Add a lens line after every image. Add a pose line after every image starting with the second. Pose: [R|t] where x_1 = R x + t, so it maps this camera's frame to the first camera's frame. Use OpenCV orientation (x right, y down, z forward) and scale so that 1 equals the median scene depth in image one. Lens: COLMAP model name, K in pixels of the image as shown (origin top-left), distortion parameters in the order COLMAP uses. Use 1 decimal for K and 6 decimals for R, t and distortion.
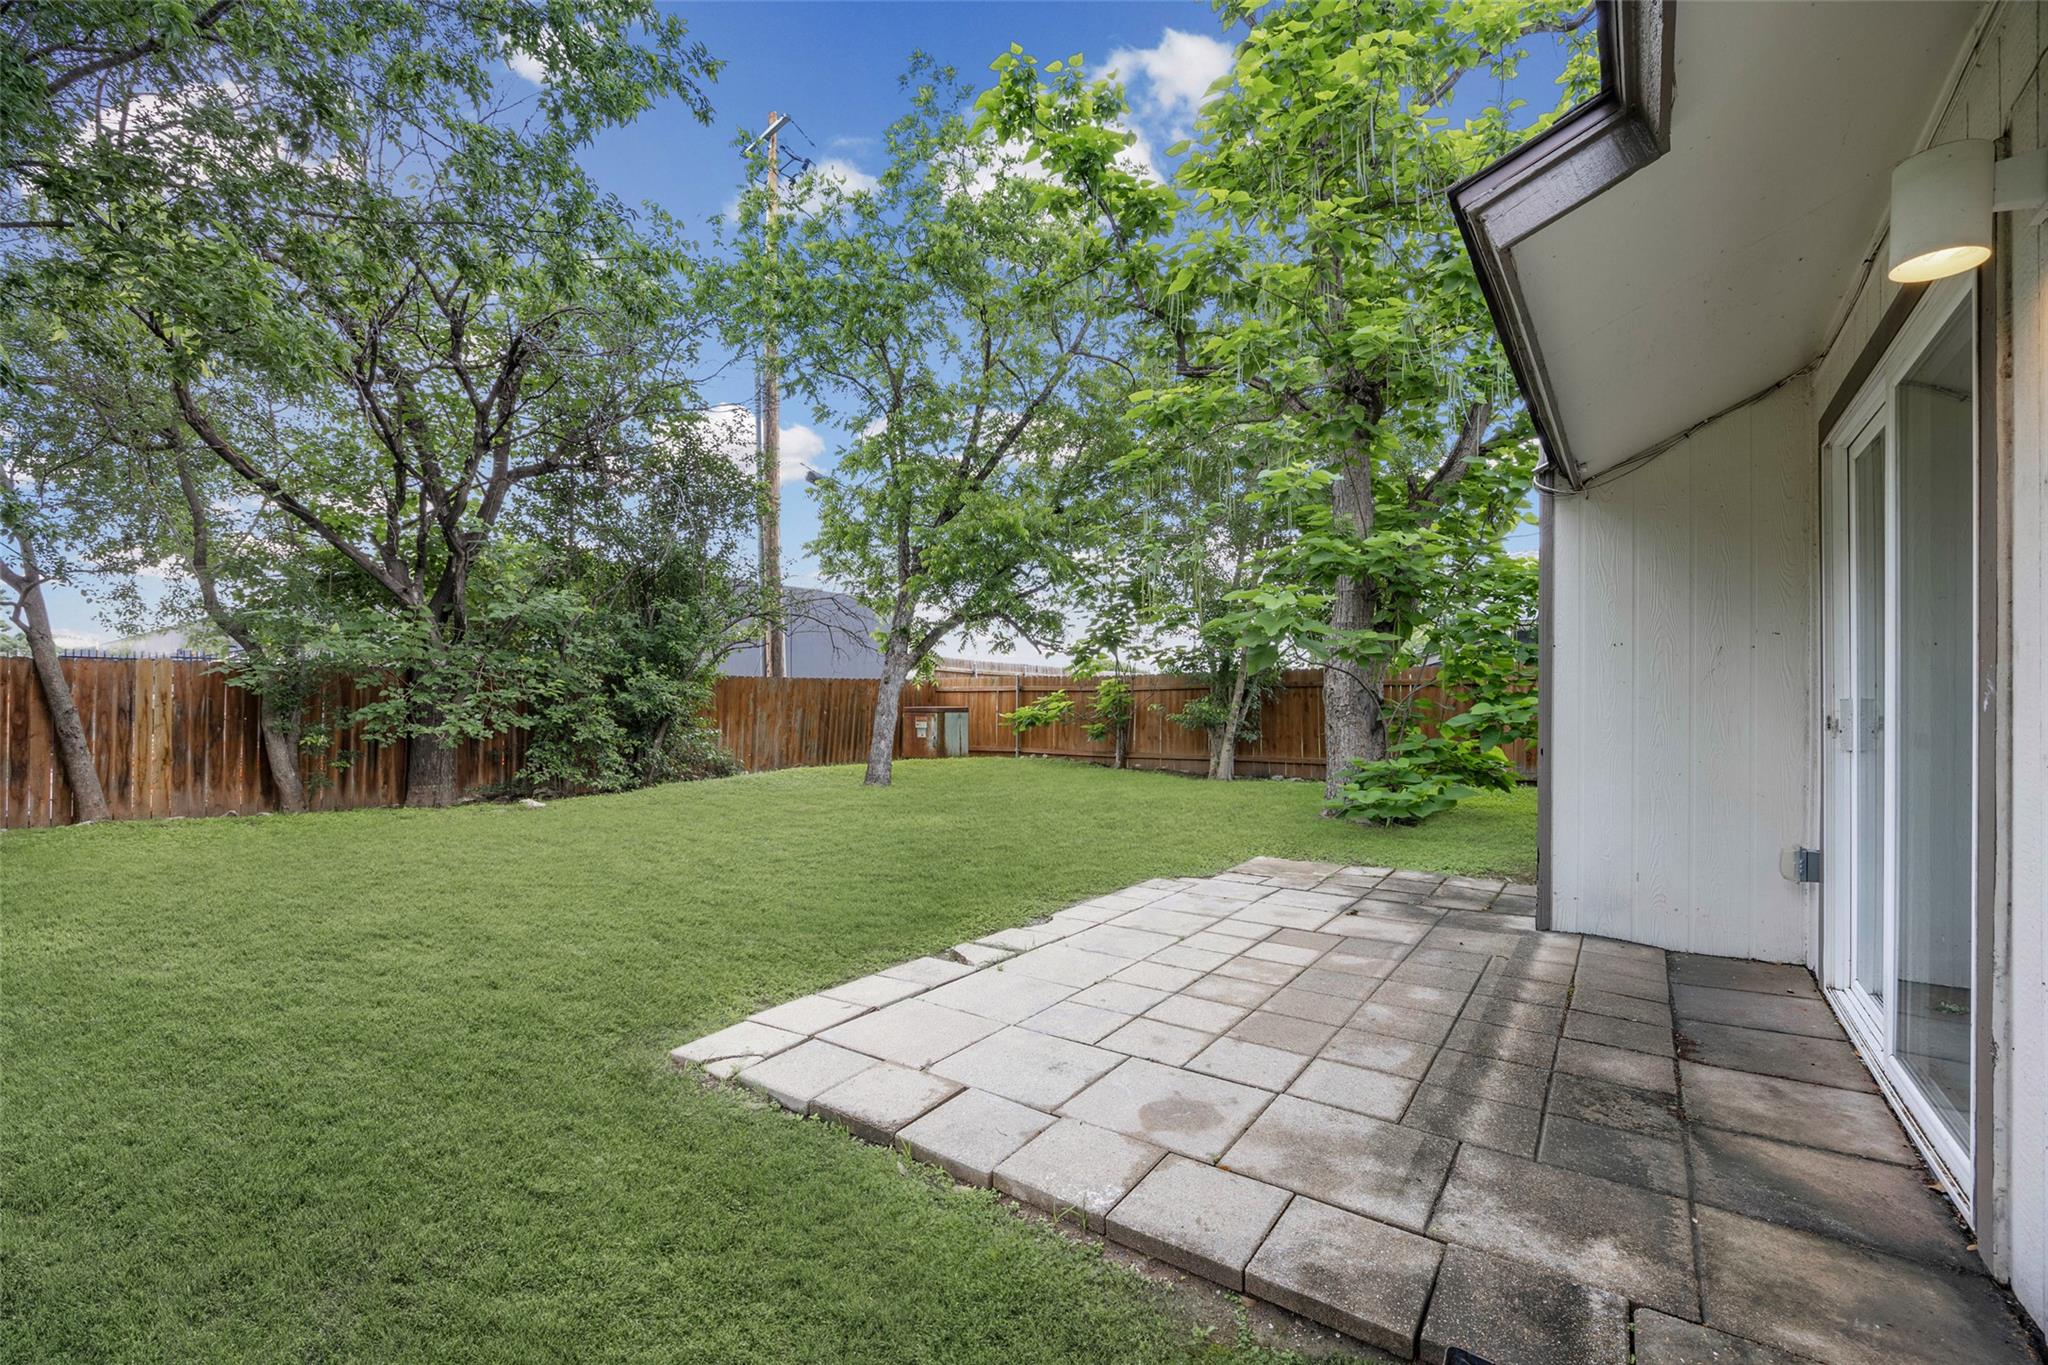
lens RADIAL K [[694.7, 0, 1022.2], [0, 694.7, 705.6], [0, 0, 1]] dist [0.000058, -0.000067]
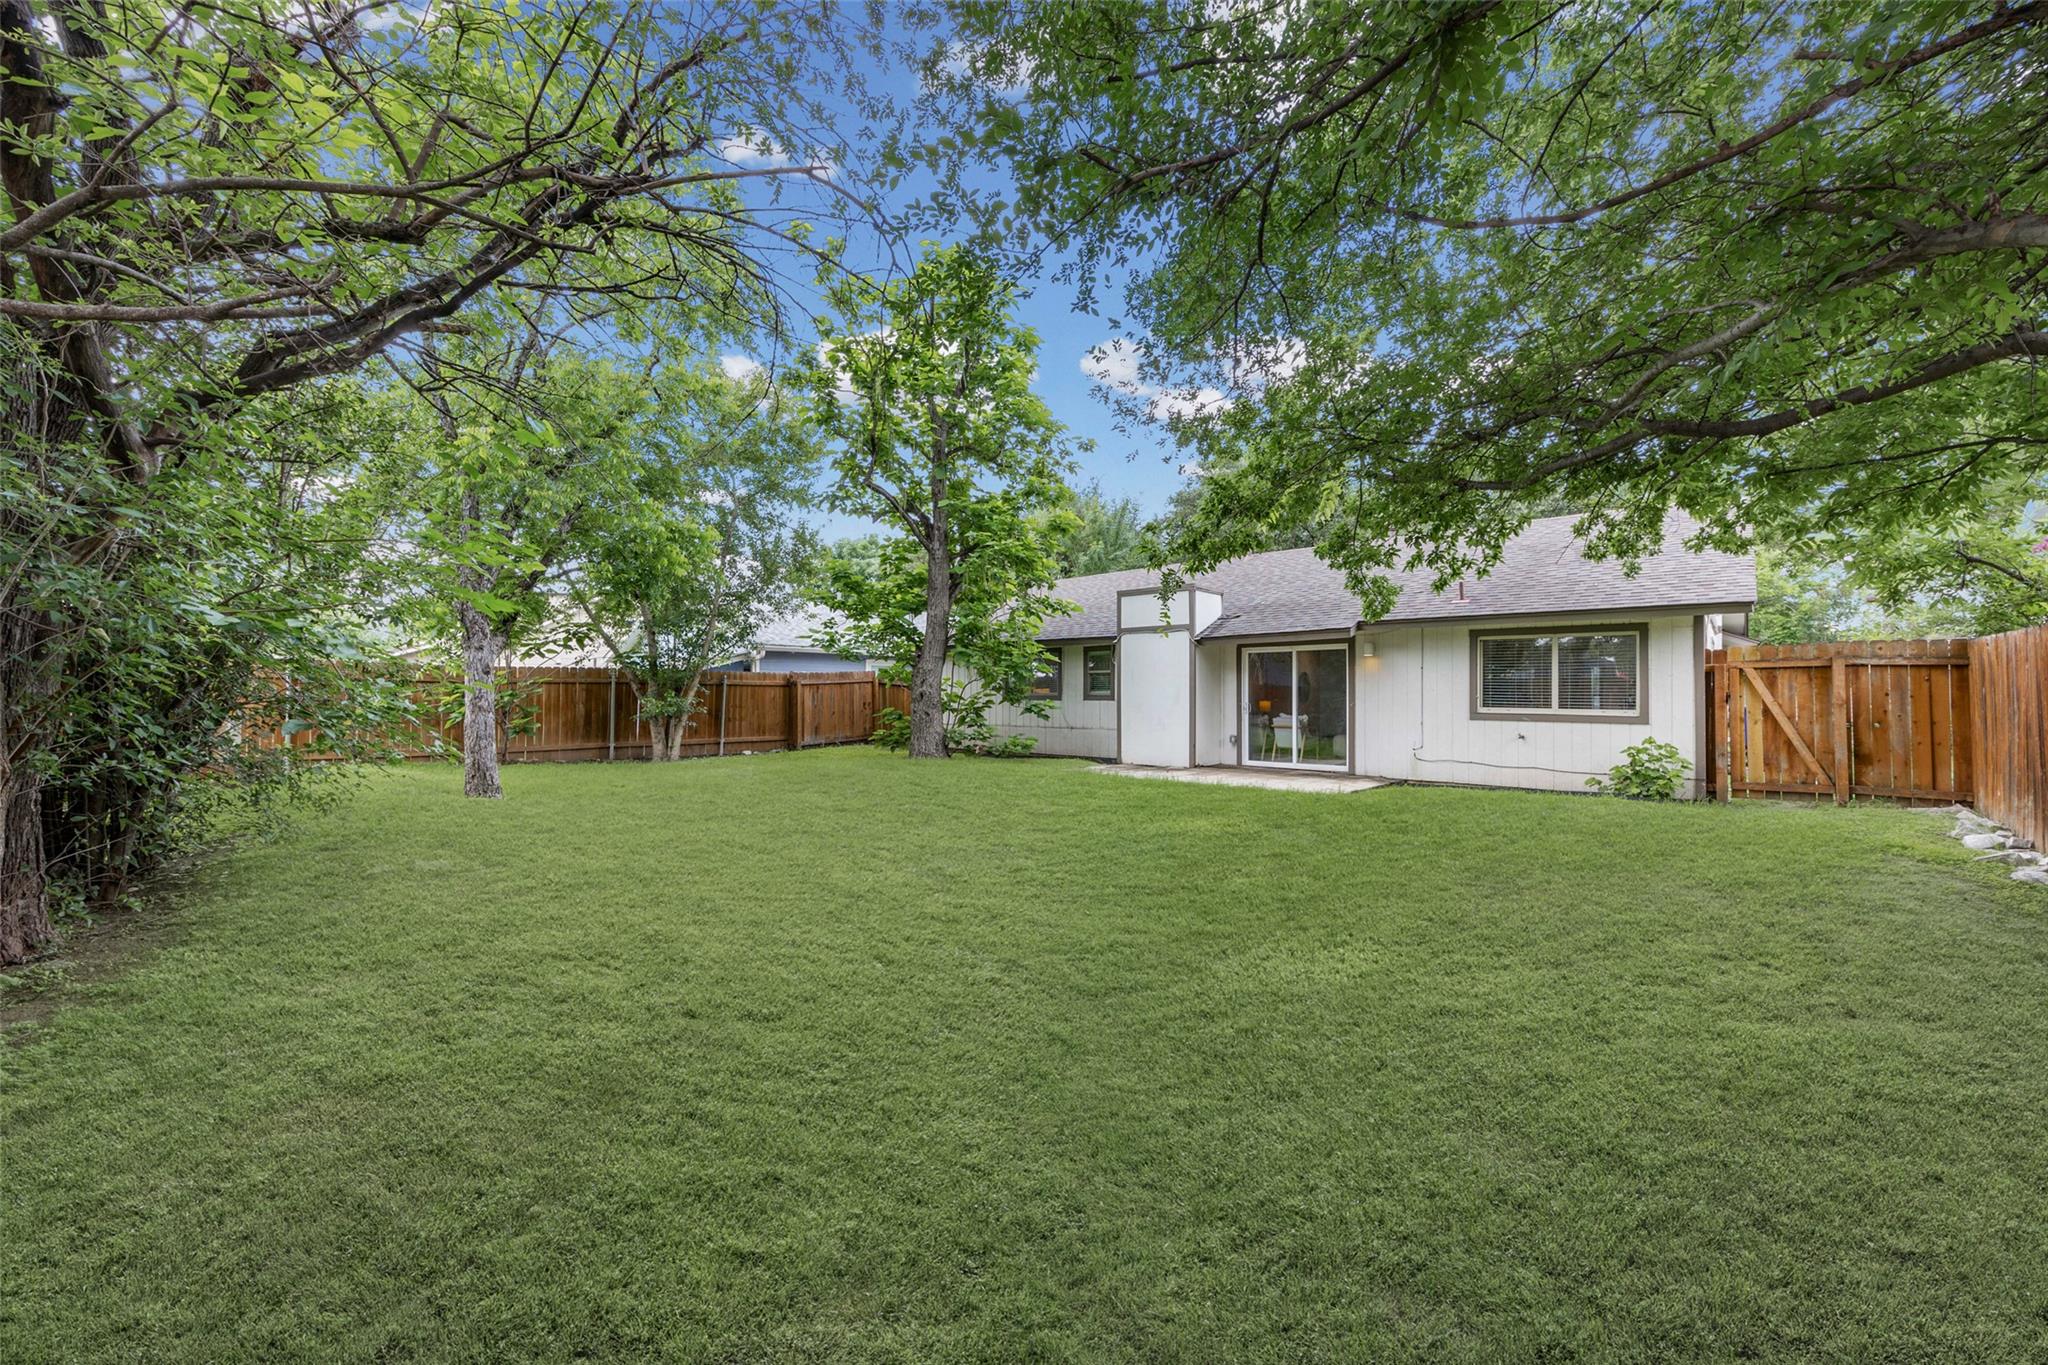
lens RADIAL K [[800.6, 0, 1018.4], [0, 800.6, 690.6], [0, 0, 1]] dist [-0.000470, -0.000034]
pose [[0.999999, -0.000635, -0.001517, -0.350642], [0.000634, 0.999999, -0.001073, 0.000002], [0.001518, 0.001072, 0.999998, -0.000138]]
